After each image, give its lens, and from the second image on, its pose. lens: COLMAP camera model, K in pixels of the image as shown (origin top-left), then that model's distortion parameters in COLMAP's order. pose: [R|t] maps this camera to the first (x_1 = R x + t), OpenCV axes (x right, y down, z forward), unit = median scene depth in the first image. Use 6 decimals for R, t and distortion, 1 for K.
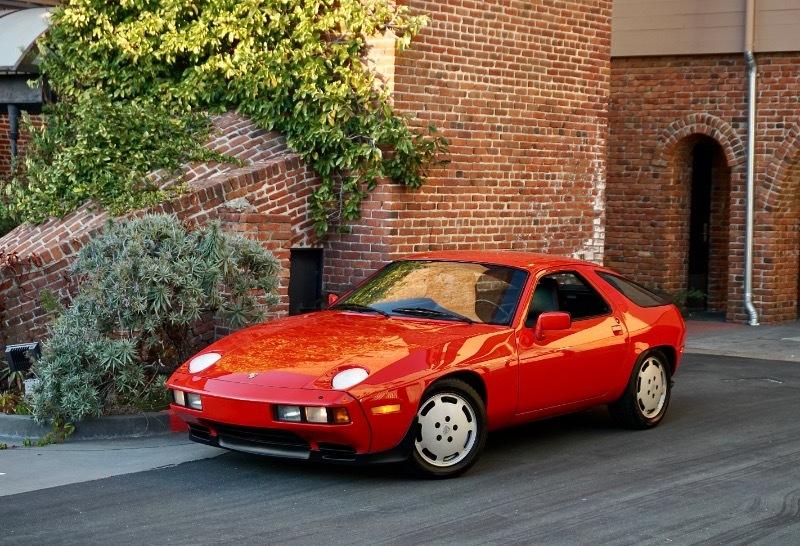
lens RADIAL K [[1725.6, 0, 396.2], [0, 1725.6, 276.1], [0, 0, 1]] dist [0.038754, 0.000000]
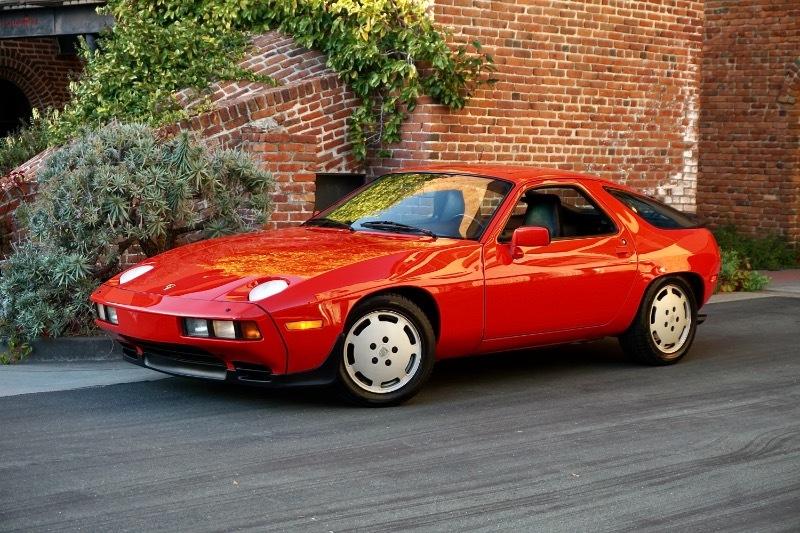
lens RADIAL K [[1684.2, 0, 401.3], [0, 1684.2, 265.4], [0, 0, 1]] dist [-0.004202, 0.000000]
pose [[0.988727, 0.012601, -0.149199, 0.116682], [-0.011475, 0.999899, 0.008405, 0.025867], [0.149290, -0.006598, 0.988771, 0.100268]]
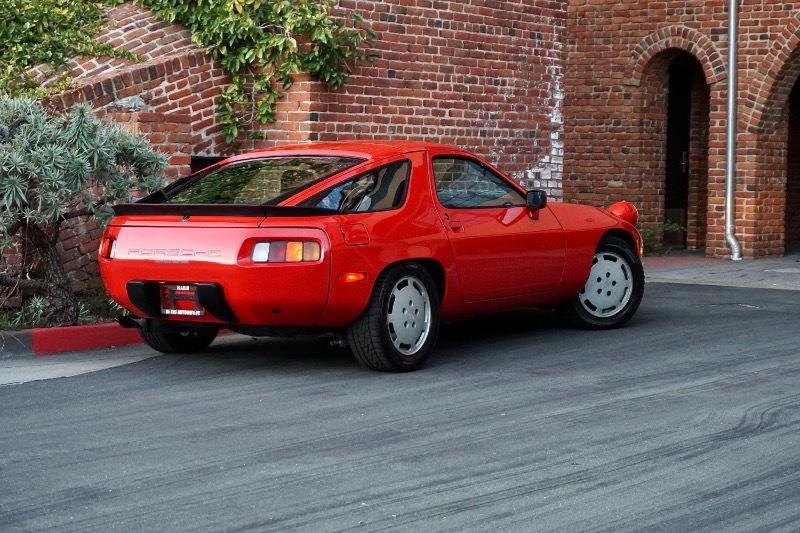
lens RADIAL K [[1789.1, 0, 401.3], [0, 1789.1, 266.7], [0, 0, 1]] dist [0.033747, 0.000000]
pose [[0.999964, -0.005629, 0.006320, 0.036787], [0.005604, 0.999977, 0.003833, 0.036693], [-0.006341, -0.003798, 0.999973, 0.096804]]
